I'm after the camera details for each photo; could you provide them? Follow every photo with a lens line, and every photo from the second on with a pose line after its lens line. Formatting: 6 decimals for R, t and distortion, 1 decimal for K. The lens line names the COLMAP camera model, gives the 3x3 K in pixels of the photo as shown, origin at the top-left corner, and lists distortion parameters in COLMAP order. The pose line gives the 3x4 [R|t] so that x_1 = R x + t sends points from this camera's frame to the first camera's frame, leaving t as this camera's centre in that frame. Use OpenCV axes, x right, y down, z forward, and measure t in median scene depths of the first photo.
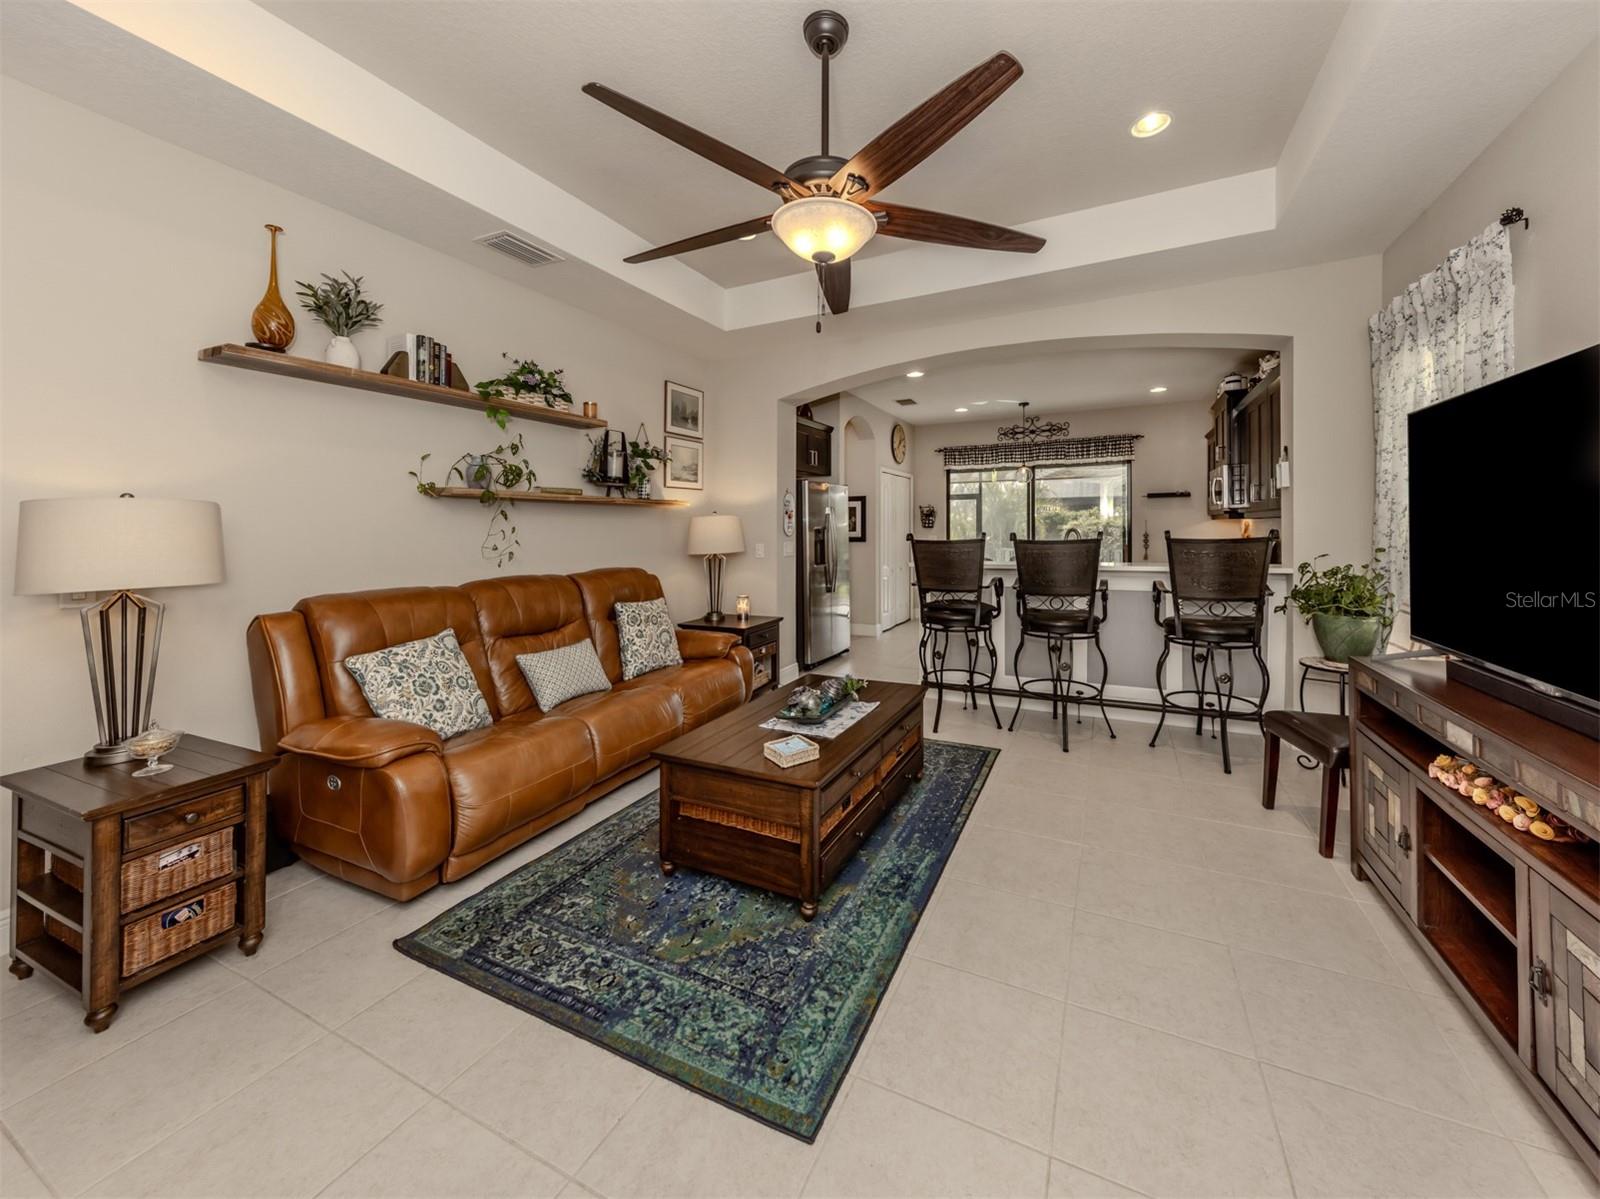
lens RADIAL K [[586.5, 0, 845.3], [0, 586.5, 506.7], [0, 0, 1]] dist [0.006383, -0.001656]
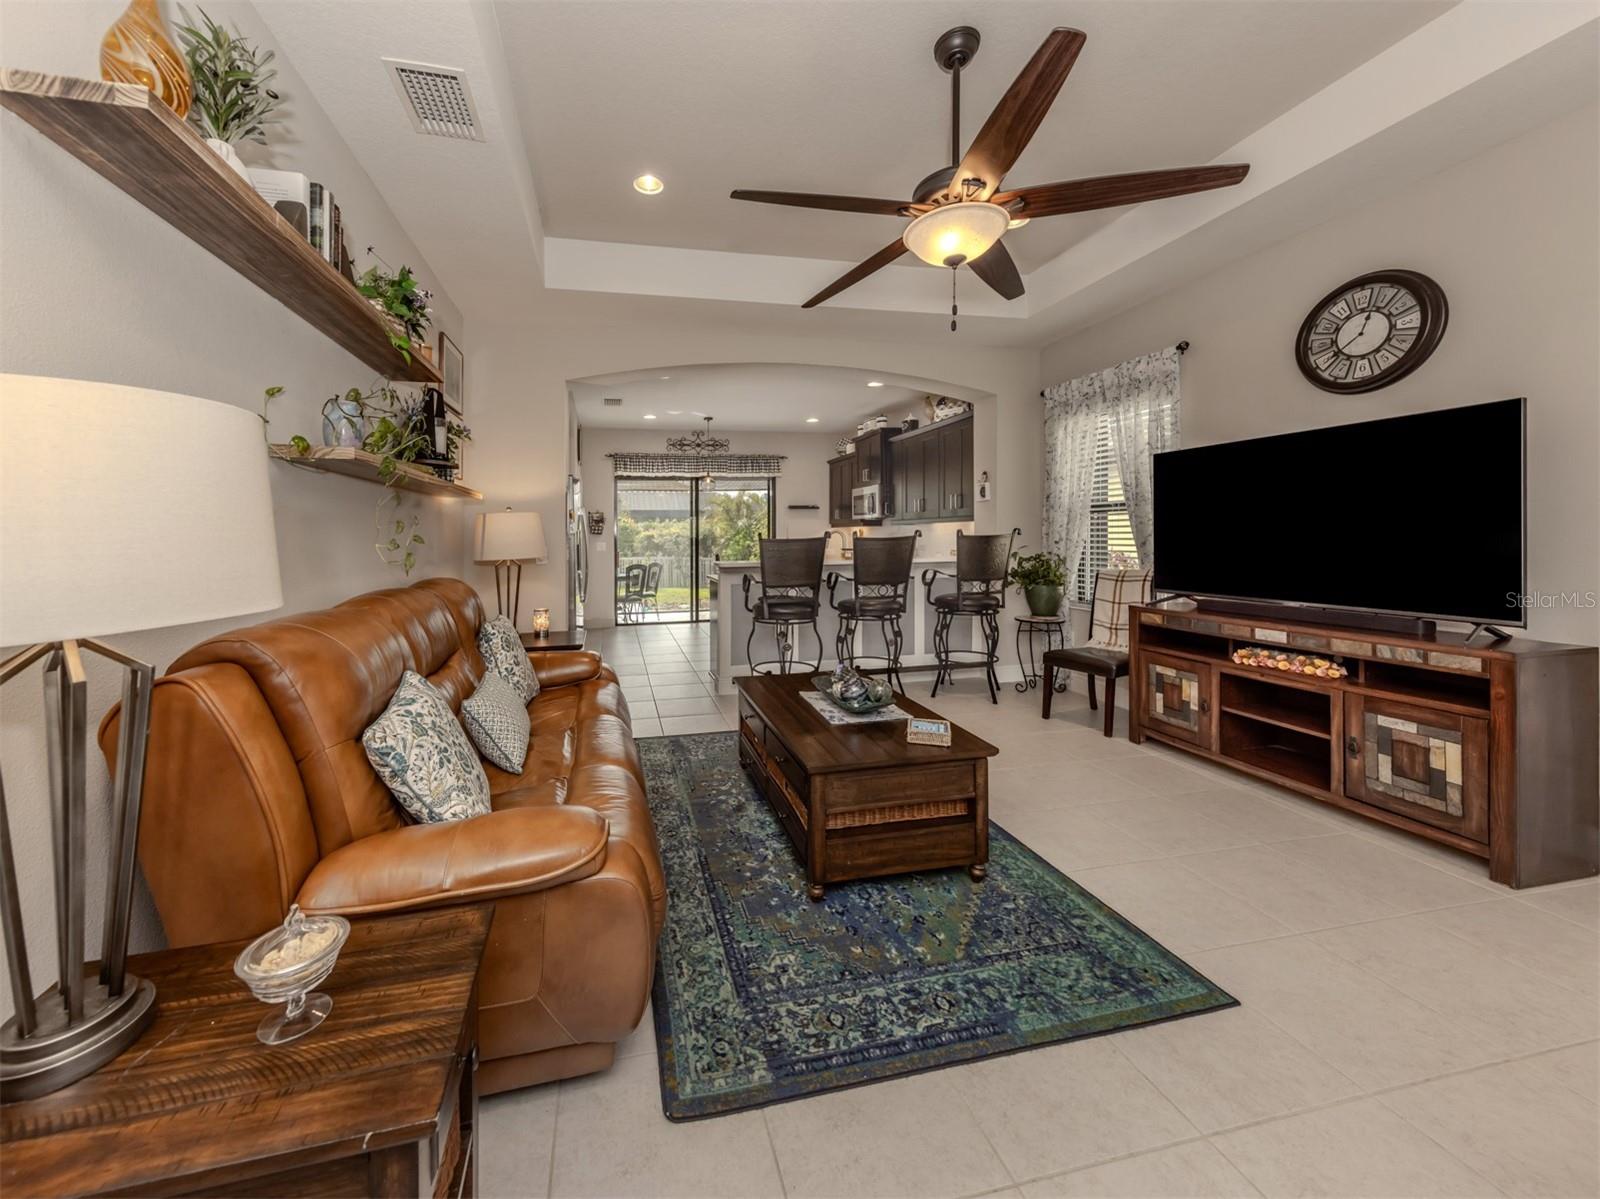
lens RADIAL K [[586.5, 0, 726.5], [0, 586.5, 521.7], [0, 0, 1]] dist [0.006383, -0.001656]
pose [[0.811556, 0.016029, 0.584055, -0.836644], [-0.016707, 0.999851, -0.004226, 0.050714], [-0.584036, -0.006329, 0.811703, 0.319443]]
